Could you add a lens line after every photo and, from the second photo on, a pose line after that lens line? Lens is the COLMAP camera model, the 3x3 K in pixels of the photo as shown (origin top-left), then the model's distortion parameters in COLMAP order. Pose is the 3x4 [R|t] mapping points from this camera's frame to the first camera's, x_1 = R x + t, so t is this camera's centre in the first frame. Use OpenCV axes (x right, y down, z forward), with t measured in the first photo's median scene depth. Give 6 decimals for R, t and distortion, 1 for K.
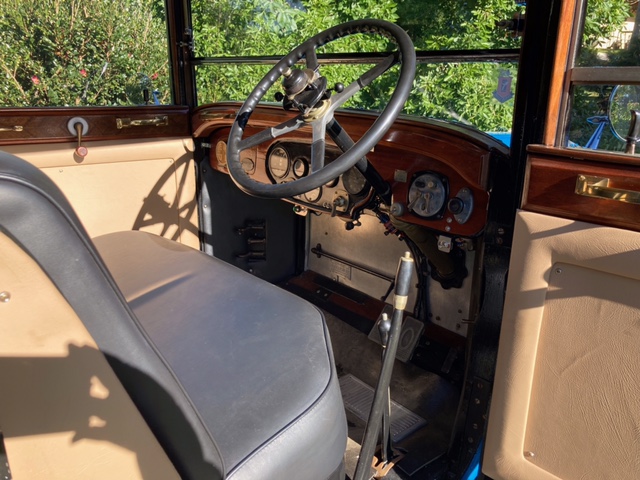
lens RADIAL K [[527.7, 0, 320.0], [0, 527.7, 240.0], [0, 0, 1]] dist [0.002980, 0.007204]
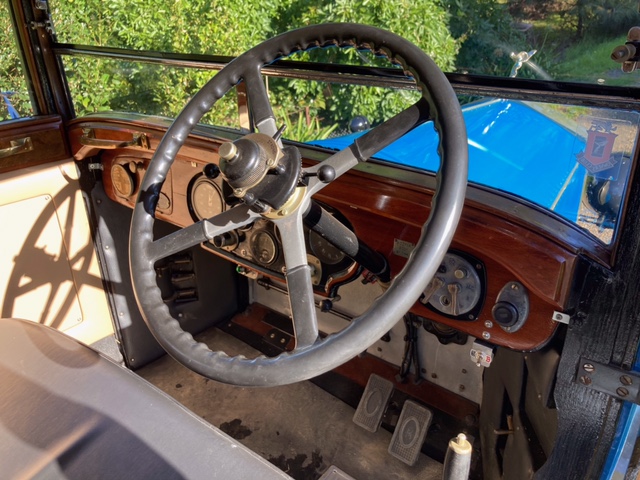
lens RADIAL K [[533.2, 0, 320.0], [0, 533.2, 240.0], [0, 0, 1]] dist [-0.005415, 0.015556]
pose [[0.984014, -0.109657, 0.140327, -0.030697], [0.088857, 0.985173, 0.146760, -0.163839], [-0.154339, -0.131944, 0.979168, 0.241573]]
